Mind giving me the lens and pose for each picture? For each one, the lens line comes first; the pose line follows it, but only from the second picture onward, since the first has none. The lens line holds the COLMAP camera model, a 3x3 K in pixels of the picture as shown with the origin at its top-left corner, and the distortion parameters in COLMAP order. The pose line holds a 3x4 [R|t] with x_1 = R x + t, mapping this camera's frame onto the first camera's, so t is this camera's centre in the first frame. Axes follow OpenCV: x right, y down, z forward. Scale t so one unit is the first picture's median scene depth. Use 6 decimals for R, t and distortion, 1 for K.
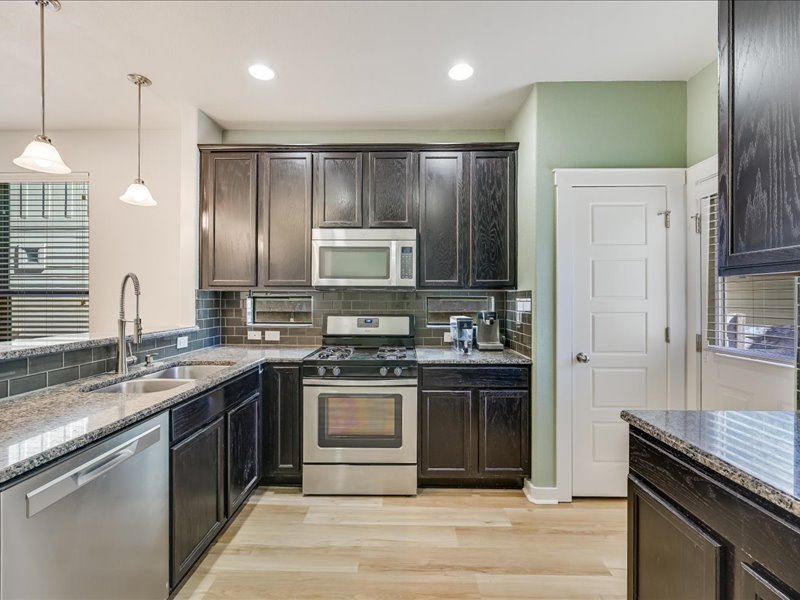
lens RADIAL K [[355.6, 0, 389.7], [0, 355.6, 301.1], [0, 0, 1]] dist [0.003286, -0.001214]
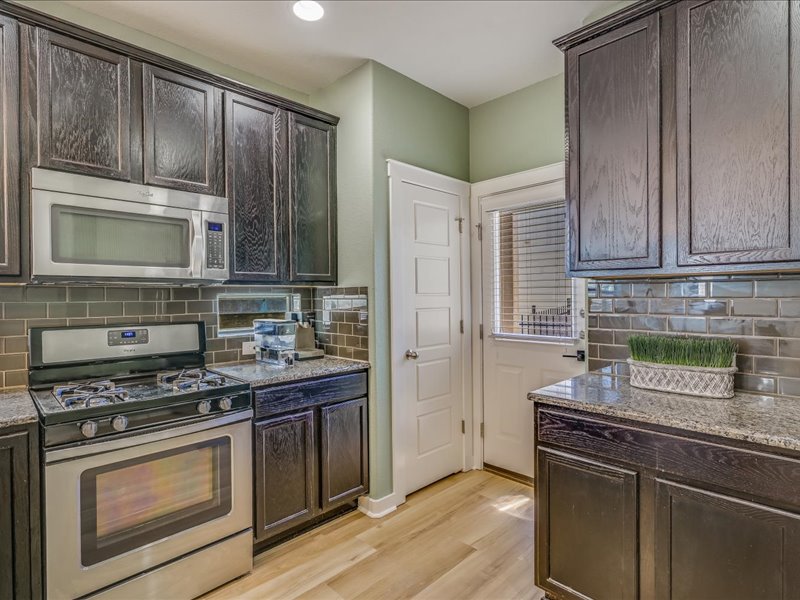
lens RADIAL K [[423.8, 0, 404.7], [0, 423.8, 298.6], [0, 0, 1]] dist [-0.006235, -0.000364]
pose [[0.691543, -0.013565, 0.722208, -0.310425], [0.012899, 0.999896, 0.006429, -0.005154], [-0.722220, 0.004870, 0.691646, 0.179840]]
